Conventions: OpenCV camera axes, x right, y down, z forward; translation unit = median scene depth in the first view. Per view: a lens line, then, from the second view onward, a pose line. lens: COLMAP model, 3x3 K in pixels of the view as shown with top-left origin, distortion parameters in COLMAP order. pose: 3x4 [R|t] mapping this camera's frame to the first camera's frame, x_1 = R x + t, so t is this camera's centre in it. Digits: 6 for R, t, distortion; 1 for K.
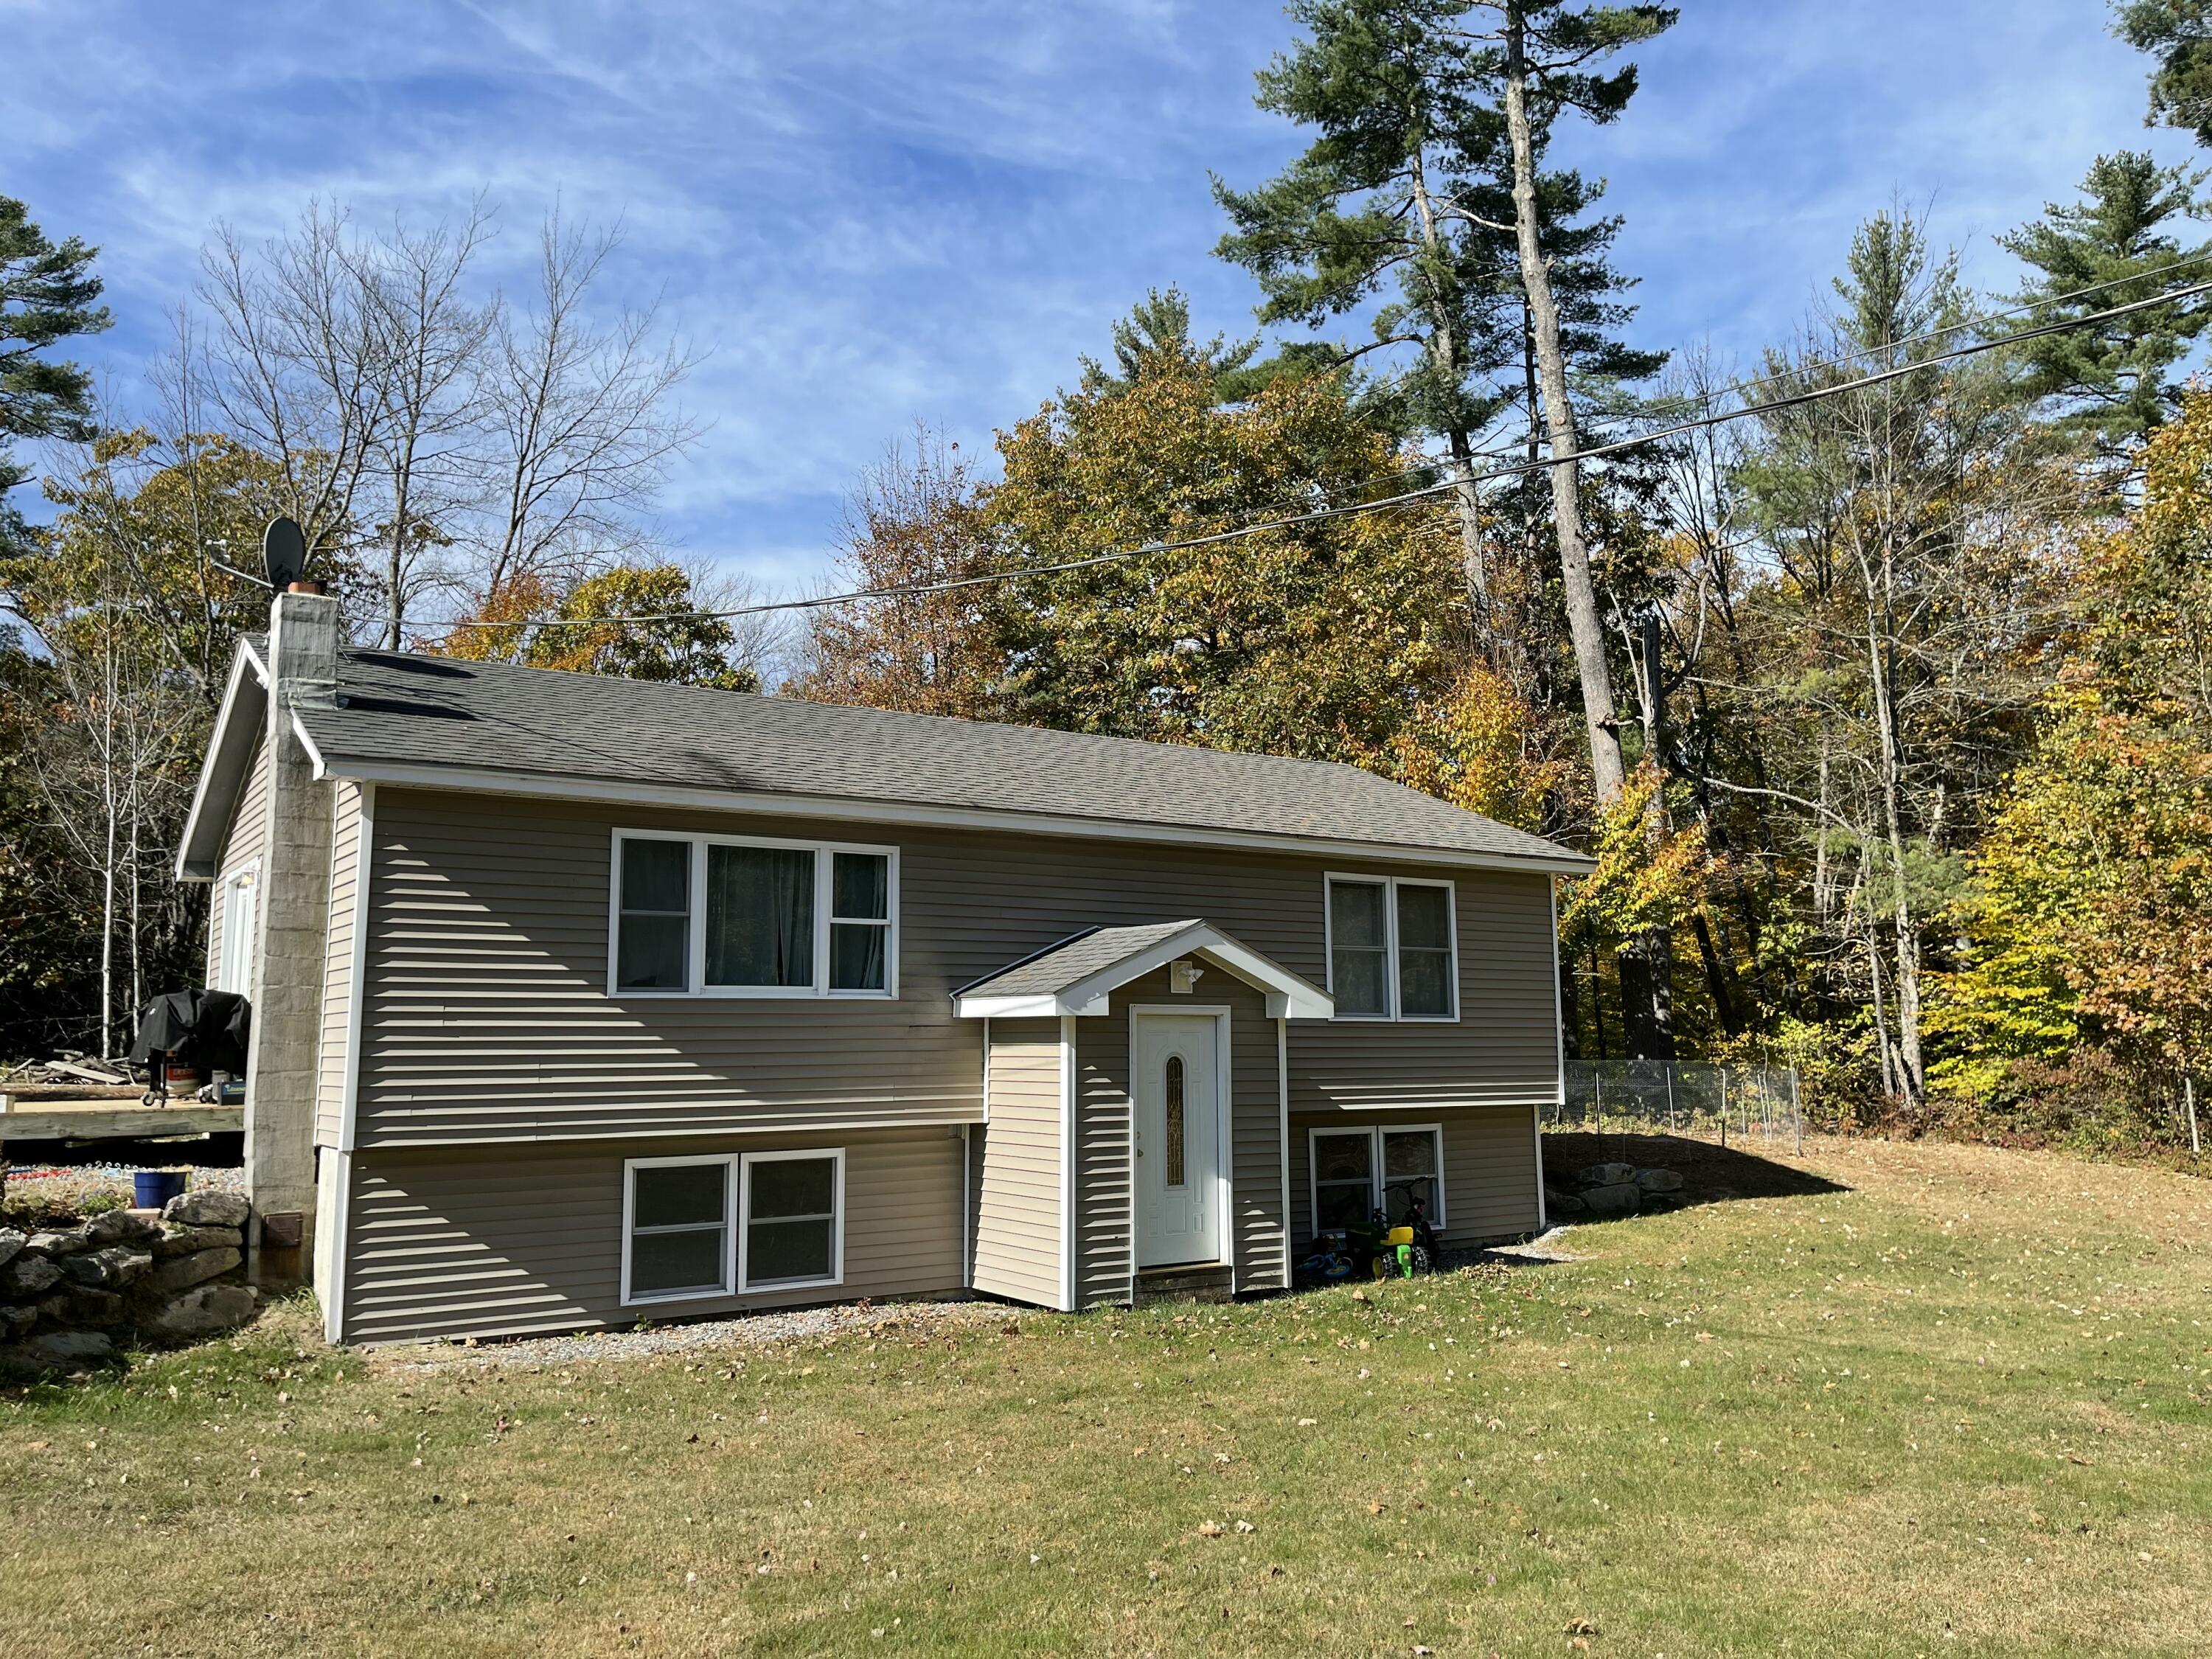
lens RADIAL K [[1694.1, 0, 1088.7], [0, 1694.1, 804.3], [0, 0, 1]] dist [0.073217, -0.095385]
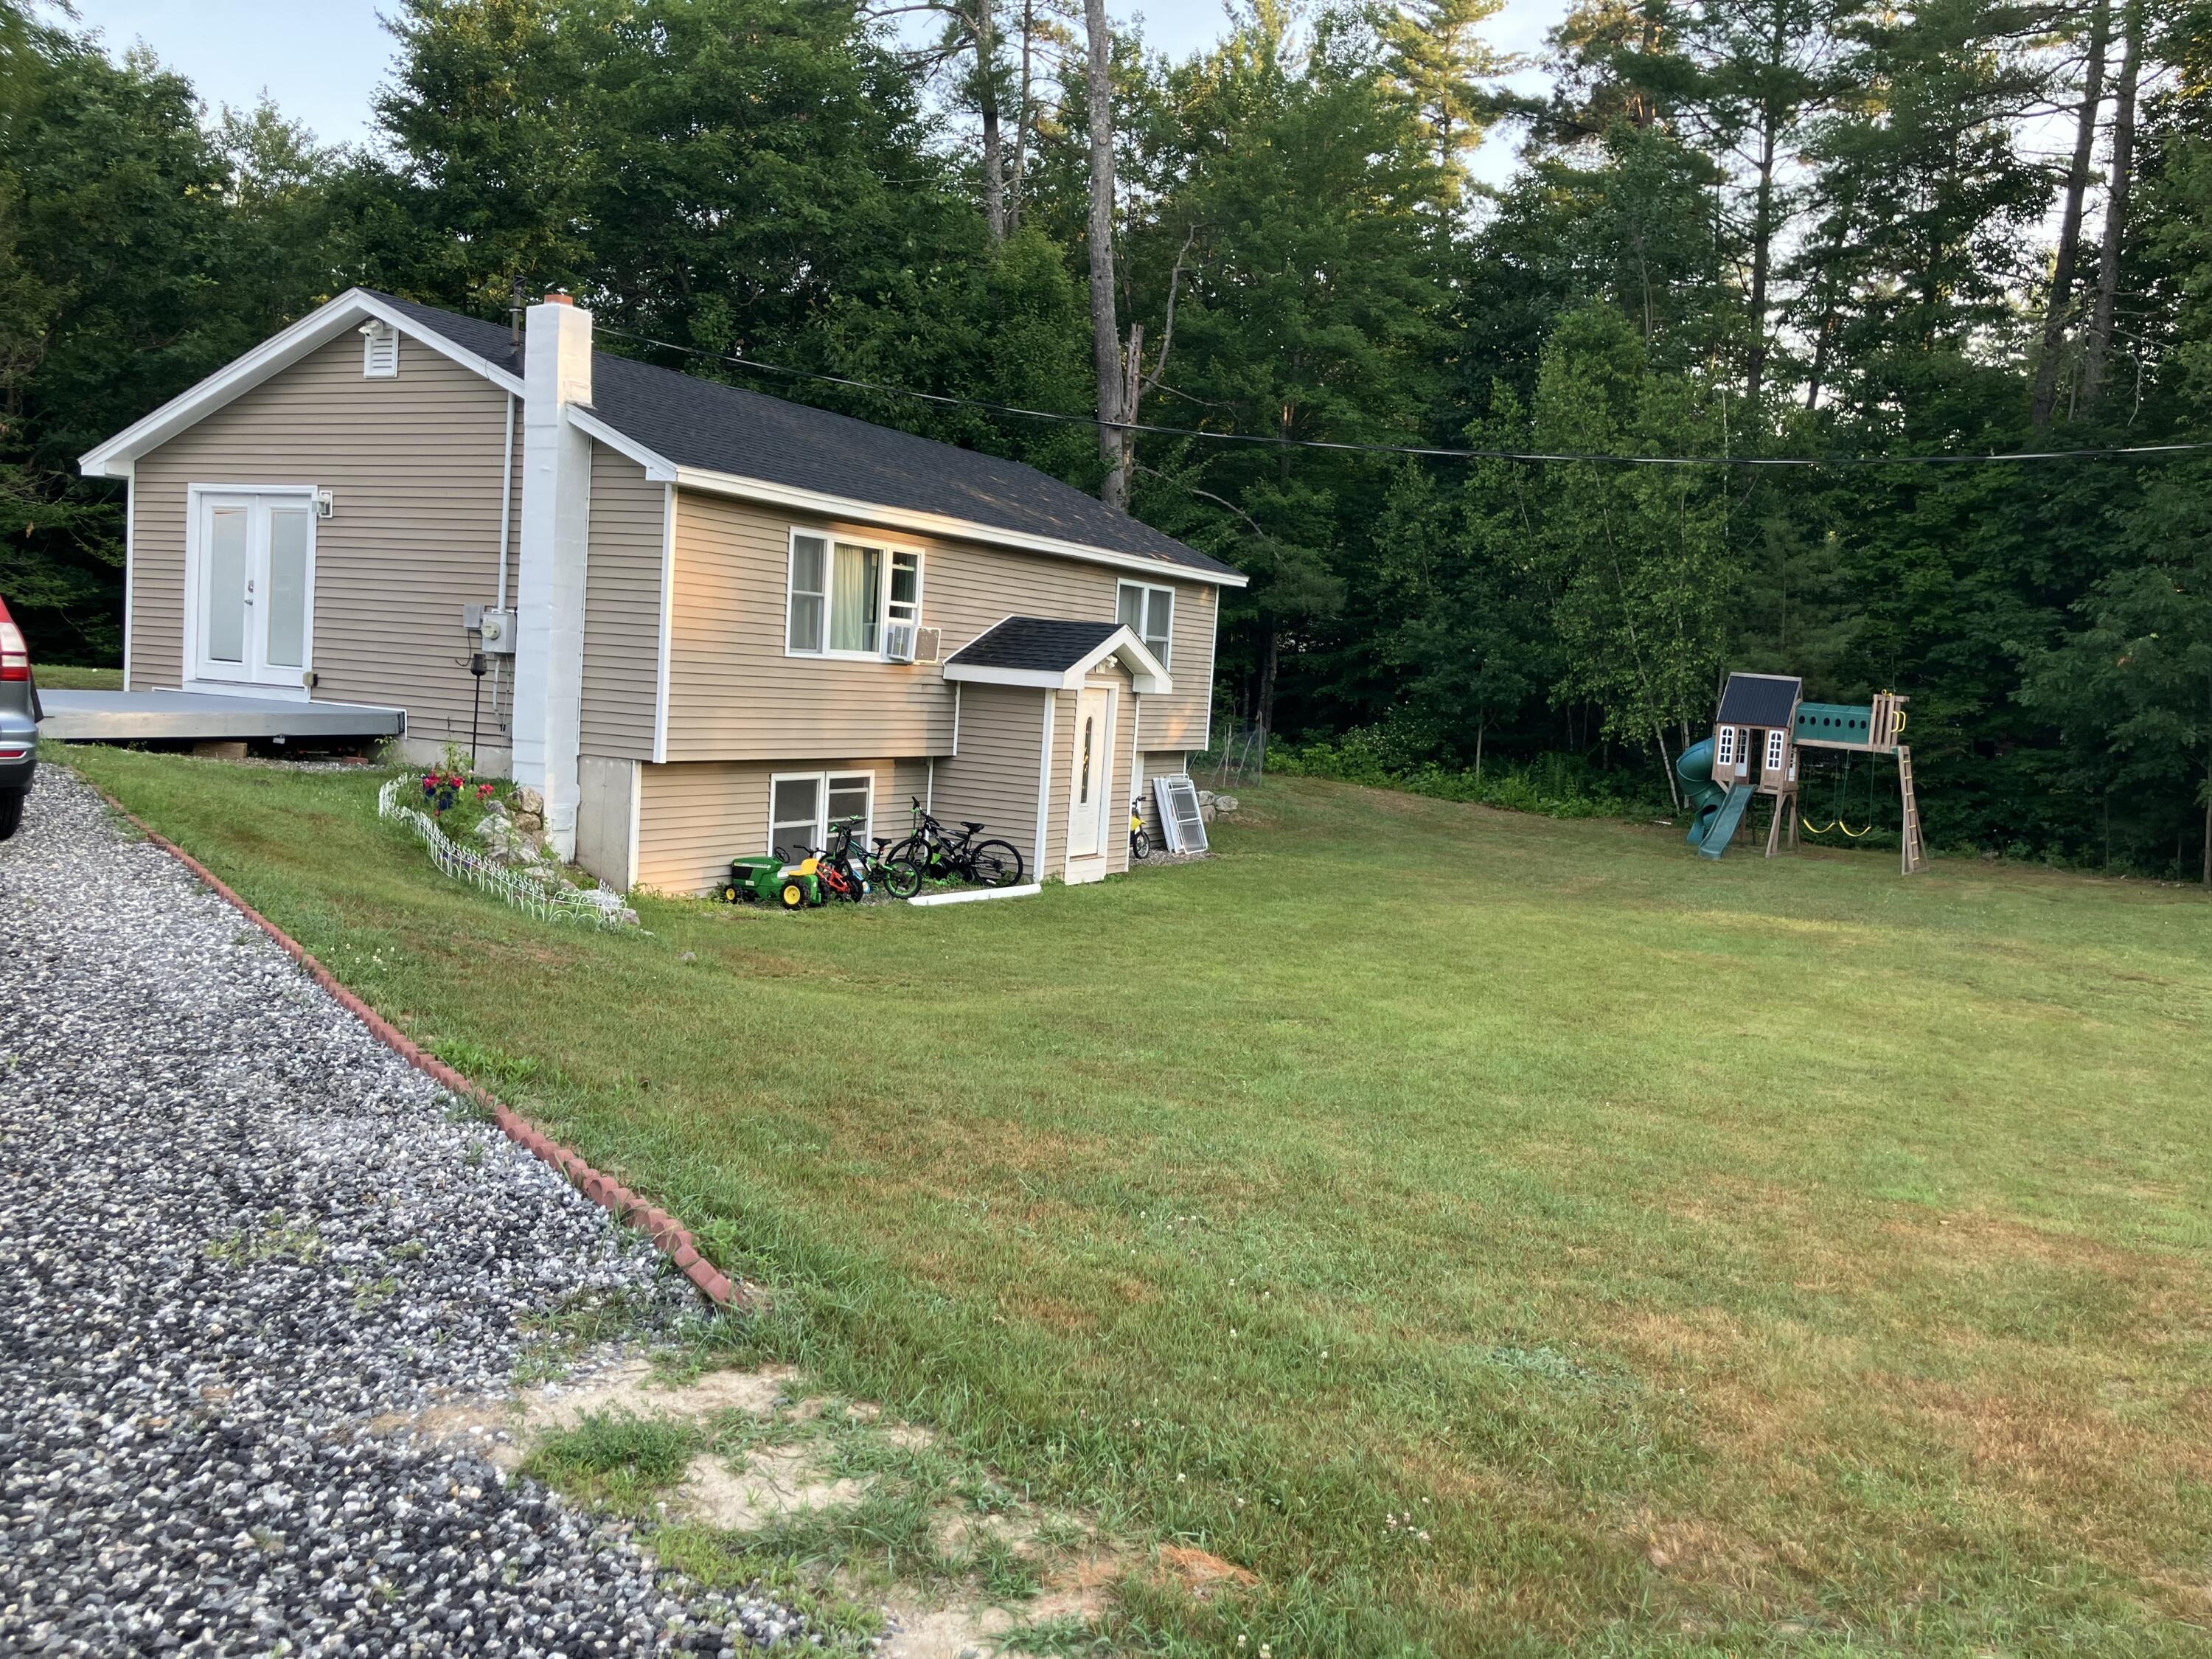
lens RADIAL K [[1859.9, 0, 1119.9], [0, 1859.9, 801.7], [0, 0, 1]] dist [0.041271, -0.034498]
pose [[0.871746, 0.029709, 0.489056, -0.683805], [-0.137403, 0.972929, 0.185819, -0.073544], [-0.470296, -0.229185, 0.852230, -0.348222]]
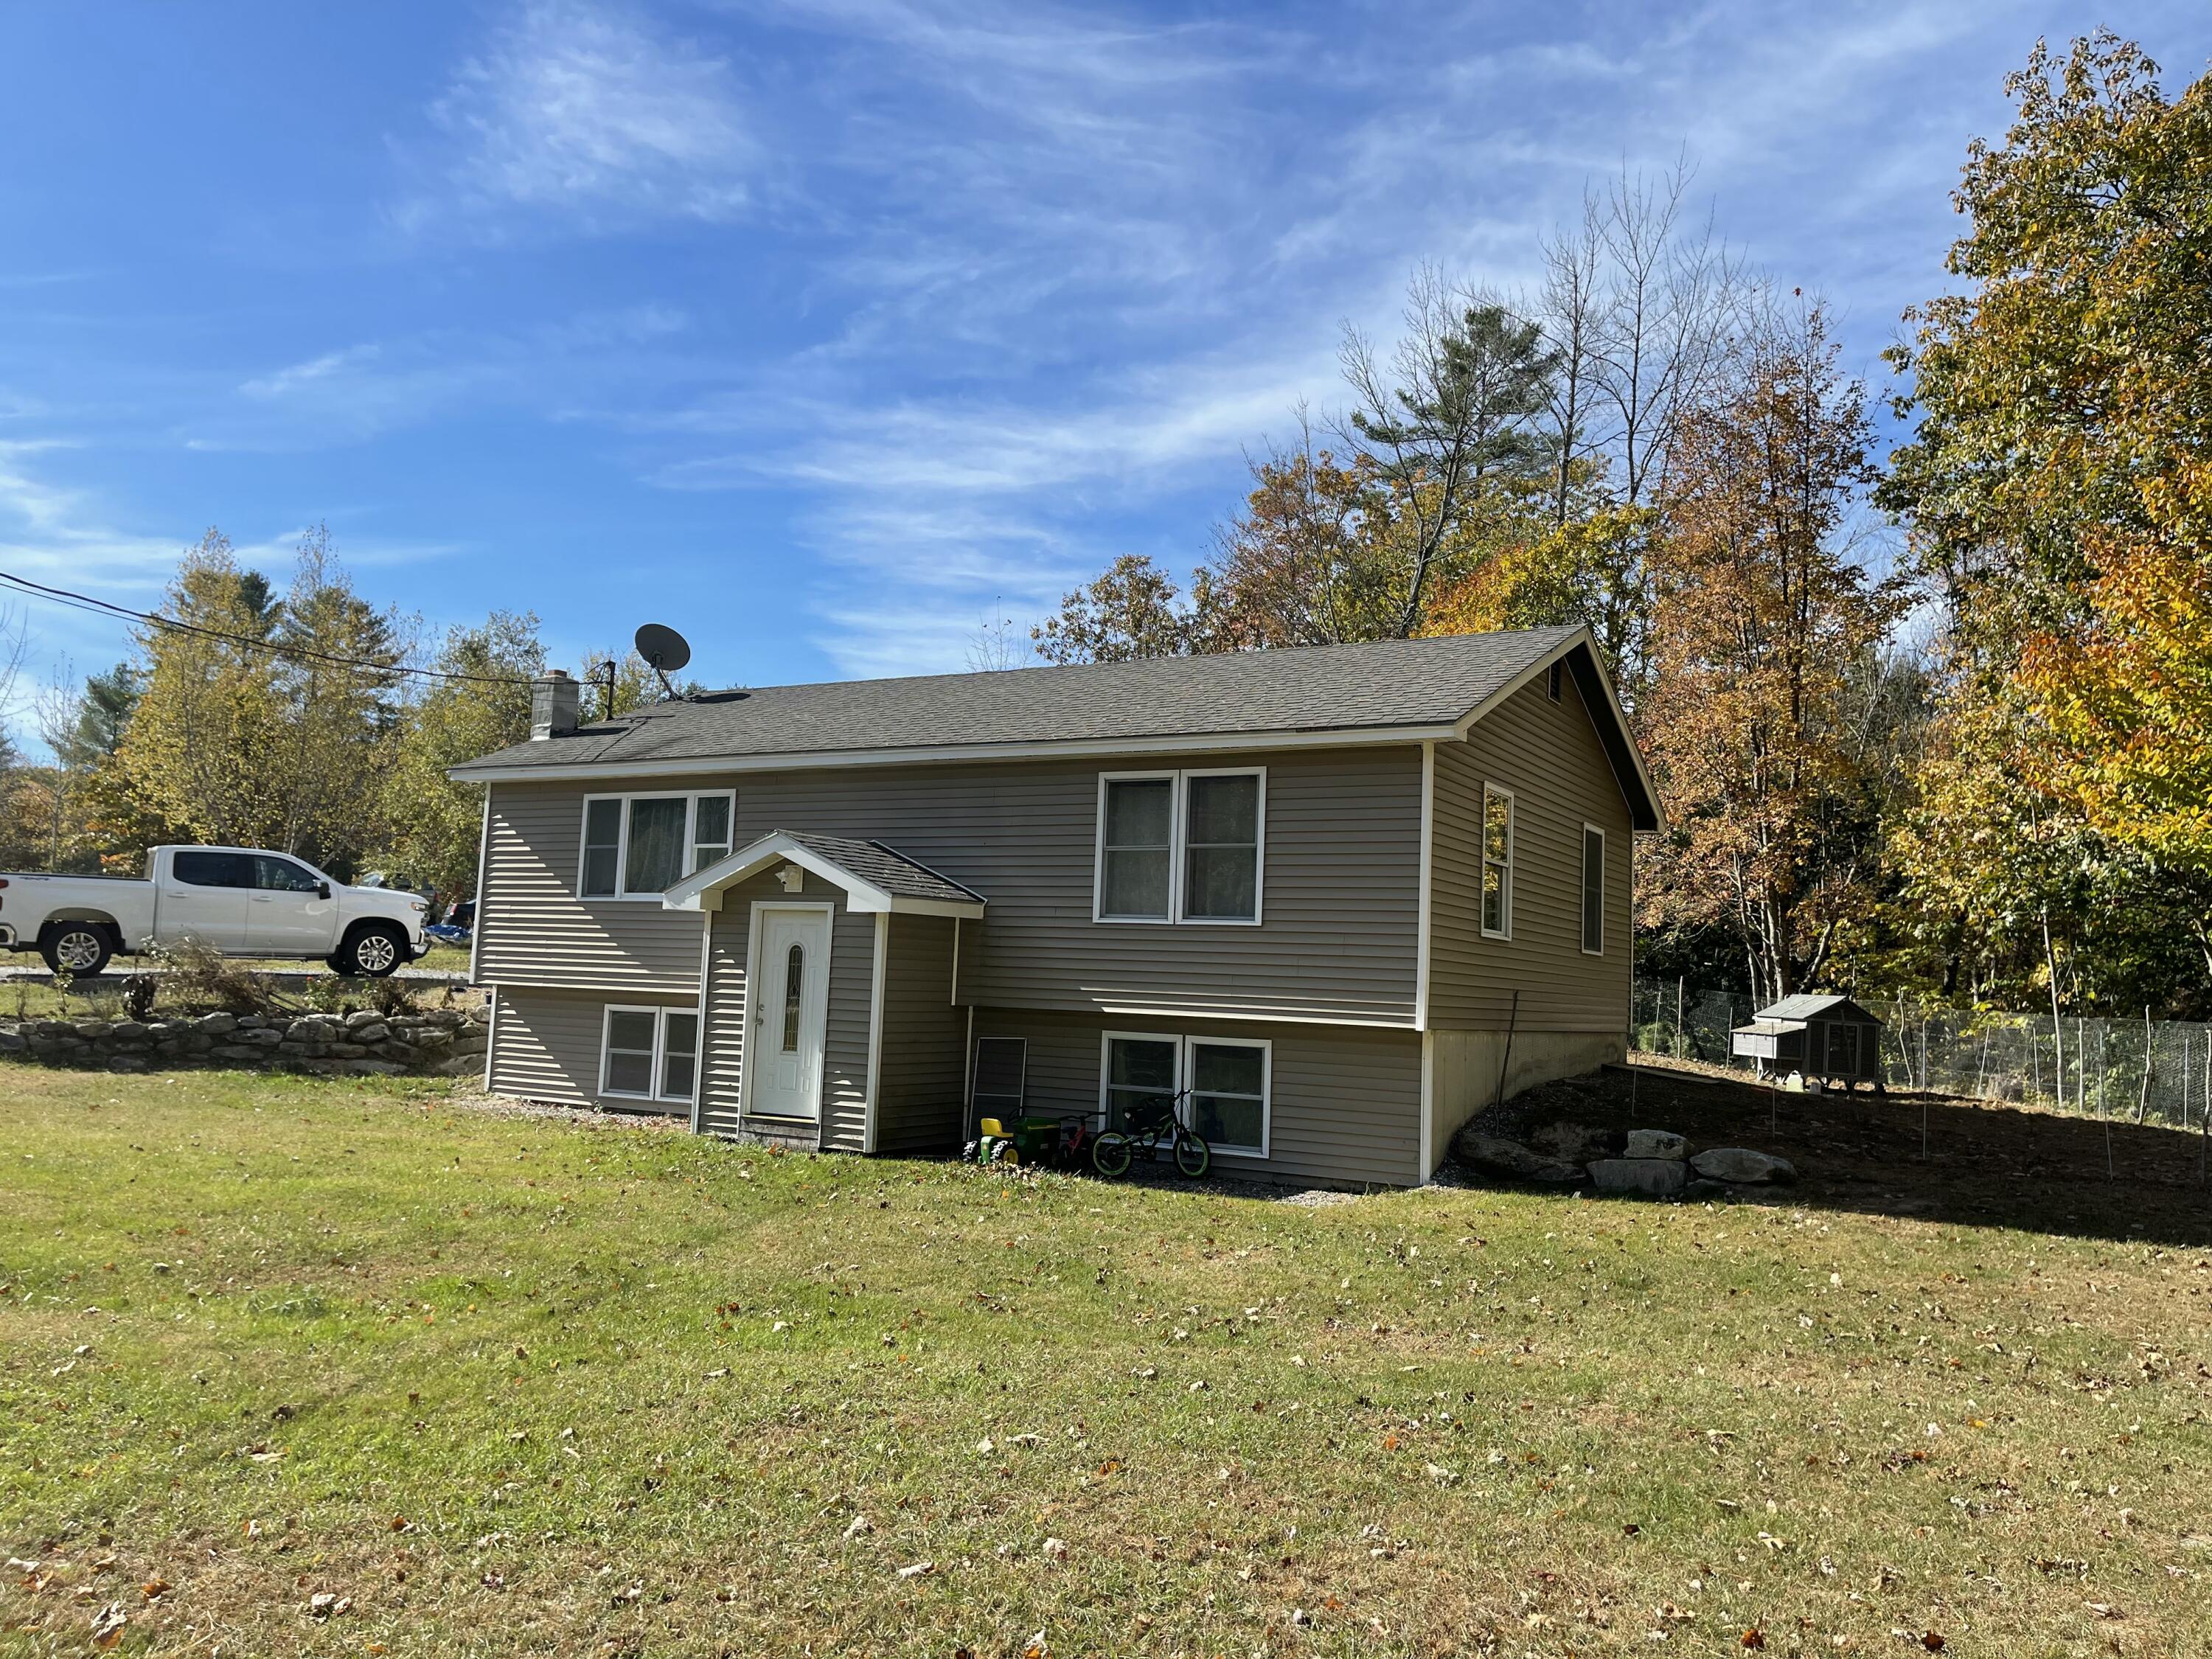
lens RADIAL K [[1694.1, 0, 1073.7], [0, 1694.1, 825.6], [0, 0, 1]] dist [0.073217, -0.095385]
pose [[0.411273, -0.062420, -0.909372, 1.225391], [0.086499, 0.995823, -0.029234, 0.116798], [0.907399, -0.066637, 0.414955, 0.687106]]
